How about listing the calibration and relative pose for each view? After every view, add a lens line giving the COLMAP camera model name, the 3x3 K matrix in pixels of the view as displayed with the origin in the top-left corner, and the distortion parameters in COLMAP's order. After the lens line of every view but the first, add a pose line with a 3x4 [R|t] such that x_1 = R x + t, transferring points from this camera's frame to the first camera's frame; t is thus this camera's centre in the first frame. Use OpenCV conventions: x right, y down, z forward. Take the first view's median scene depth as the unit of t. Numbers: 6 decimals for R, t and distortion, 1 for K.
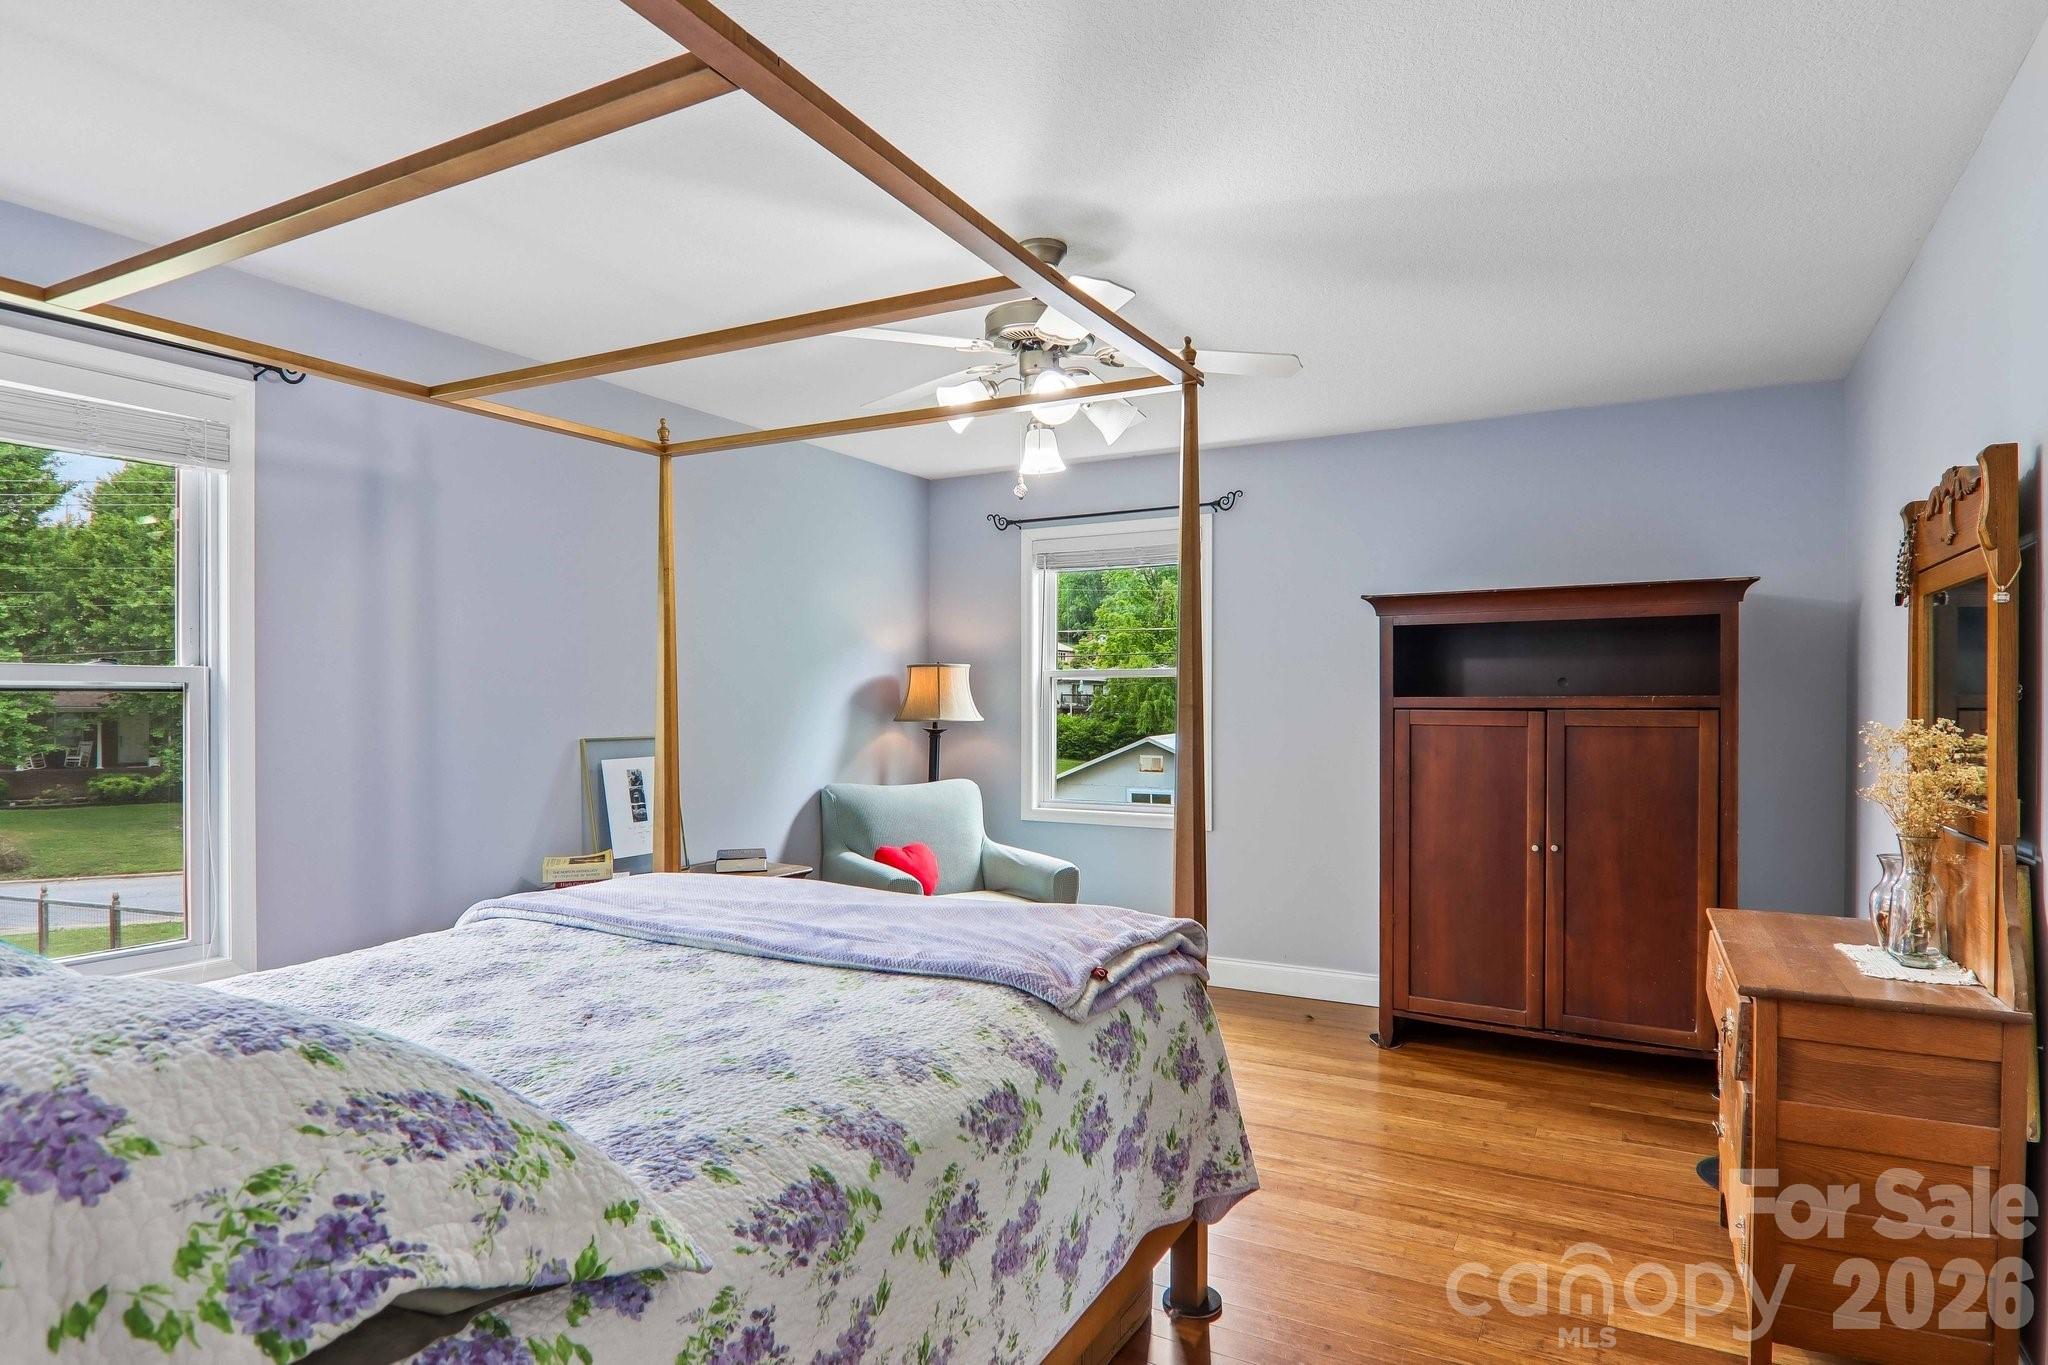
lens RADIAL K [[1139.0, 0, 1020.0], [0, 1139.0, 705.6], [0, 0, 1]] dist [0.000091, -0.001095]
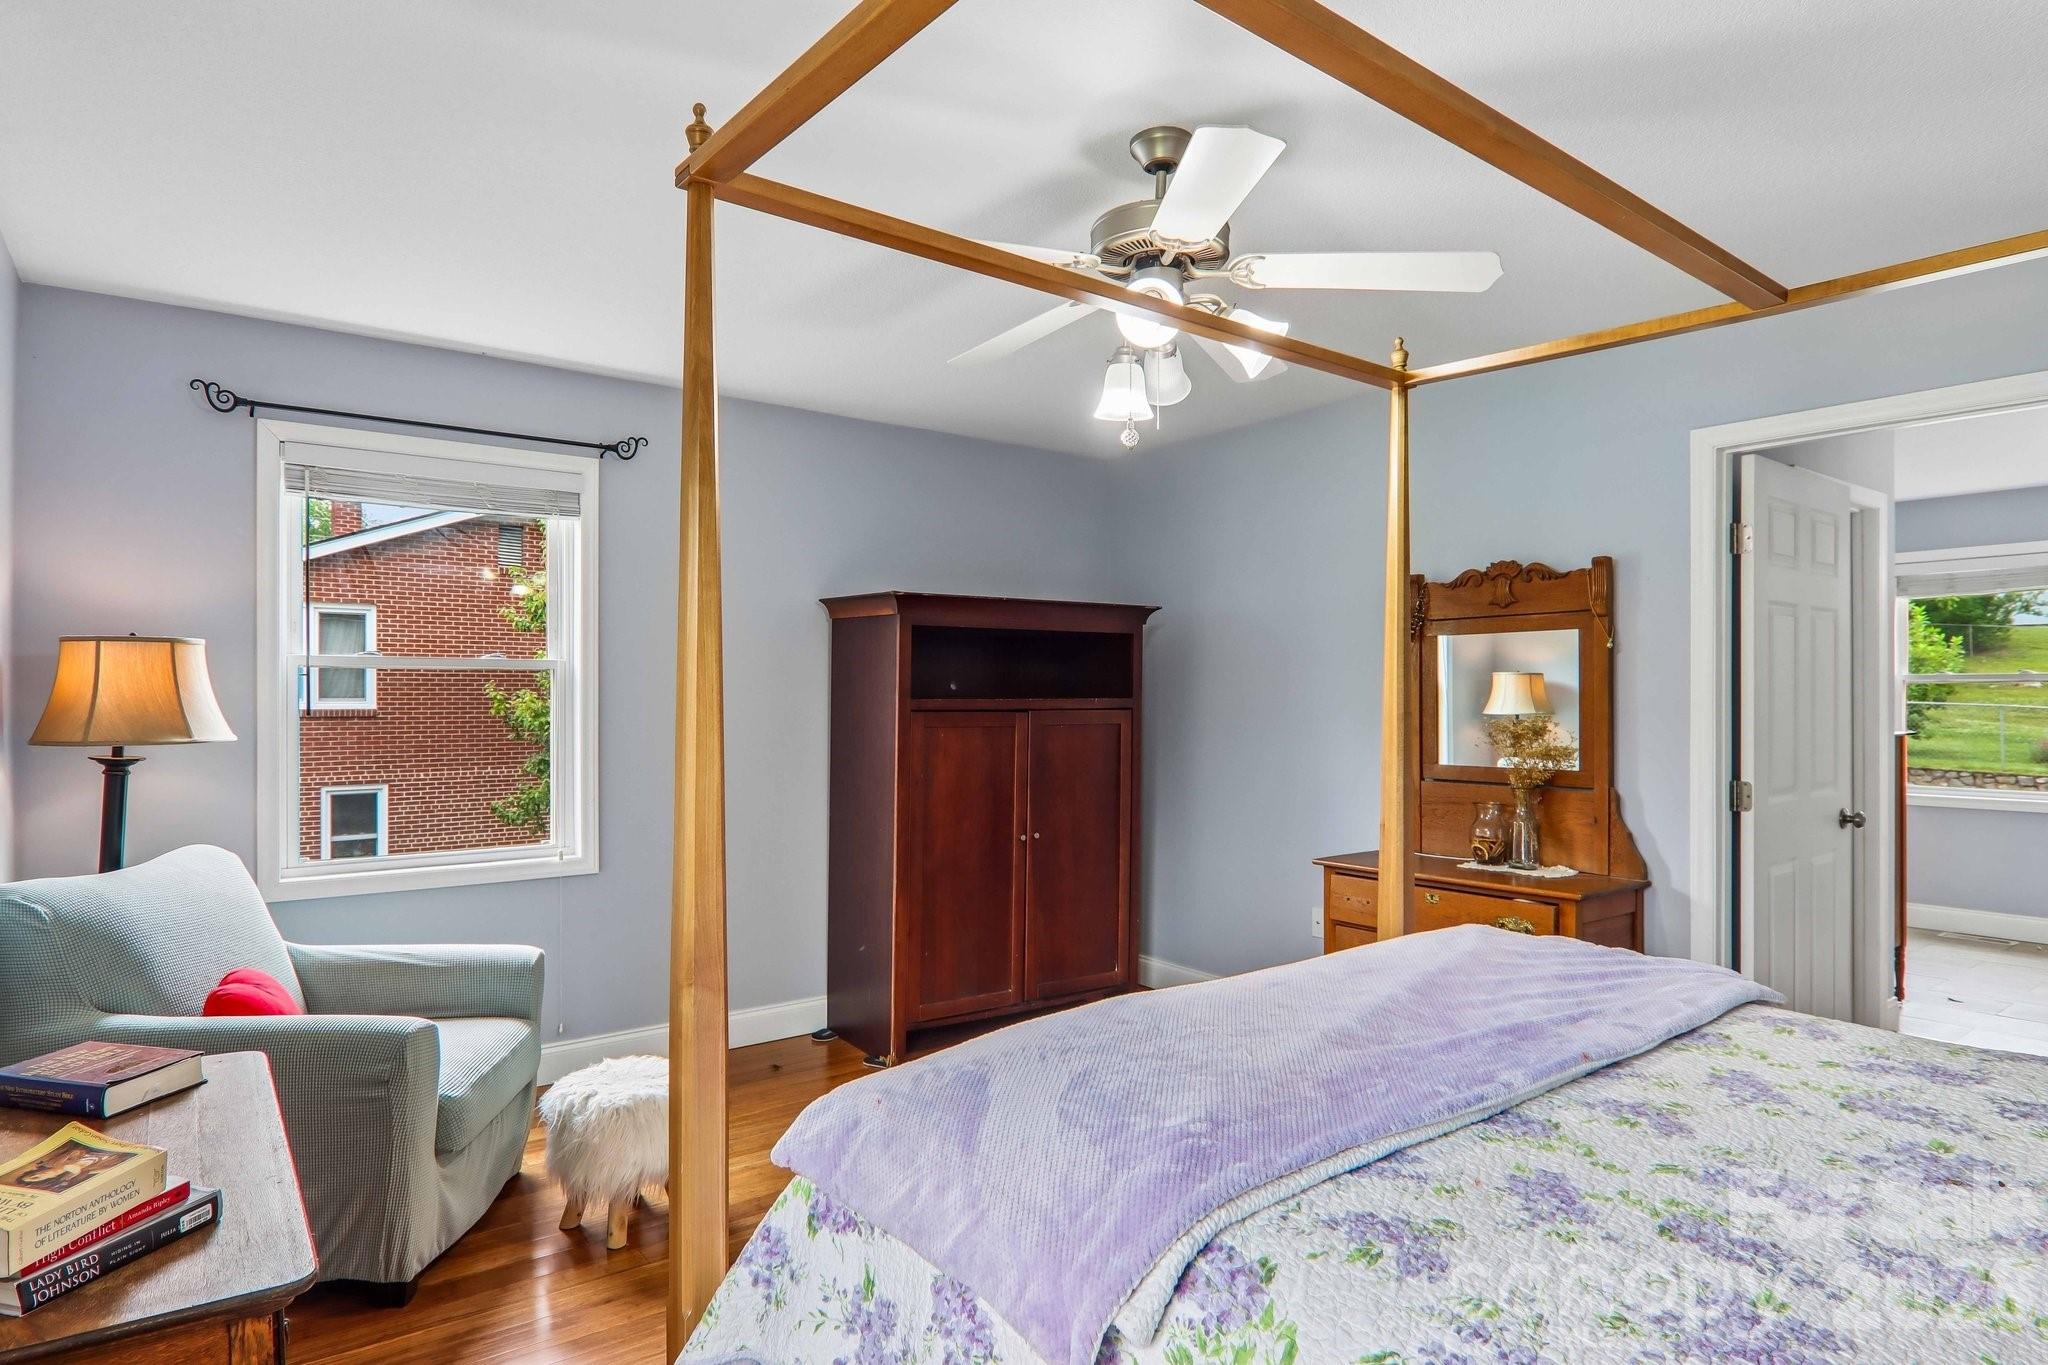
lens RADIAL K [[1139.0, 0, 1020.0], [0, 1139.0, 705.6], [0, 0, 1]] dist [0.000091, -0.001095]
pose [[0.373007, -0.009479, 0.927780, -0.492146], [0.013166, 0.999901, 0.004922, -0.006020], [-0.927735, 0.010380, 0.373095, 0.523594]]
